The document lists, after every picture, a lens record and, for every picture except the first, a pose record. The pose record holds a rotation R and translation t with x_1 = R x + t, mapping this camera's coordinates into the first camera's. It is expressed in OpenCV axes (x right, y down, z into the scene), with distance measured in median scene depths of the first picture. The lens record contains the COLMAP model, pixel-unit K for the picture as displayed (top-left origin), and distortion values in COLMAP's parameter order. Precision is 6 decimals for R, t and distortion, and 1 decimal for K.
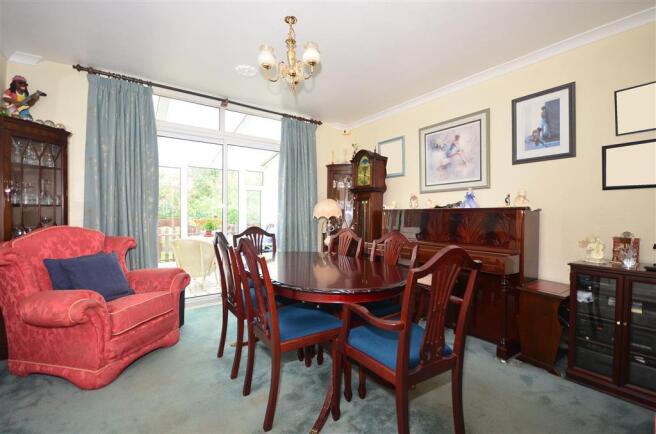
lens RADIAL K [[292.7, 0, 326.5], [0, 292.7, 216.1], [0, 0, 1]] dist [-0.000433, -0.000069]
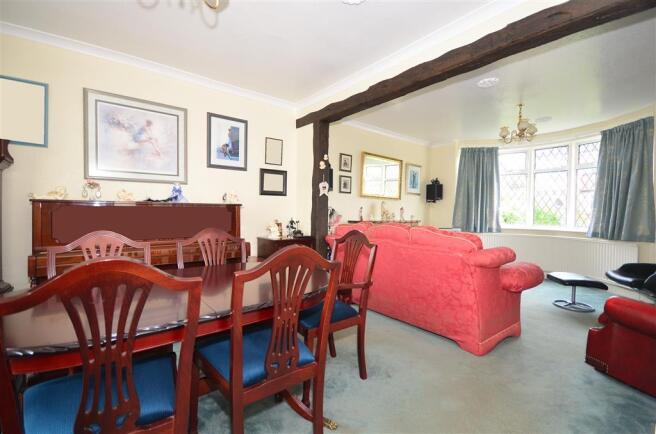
lens RADIAL K [[292.7, 0, 325.5], [0, 292.7, 216.5], [0, 0, 1]] dist [-0.000433, -0.000069]
pose [[-0.078972, -0.016664, 0.996738, -0.546120], [-0.002771, 0.999860, 0.016497, 0.001730], [-0.996873, -0.001459, -0.079007, 0.581101]]
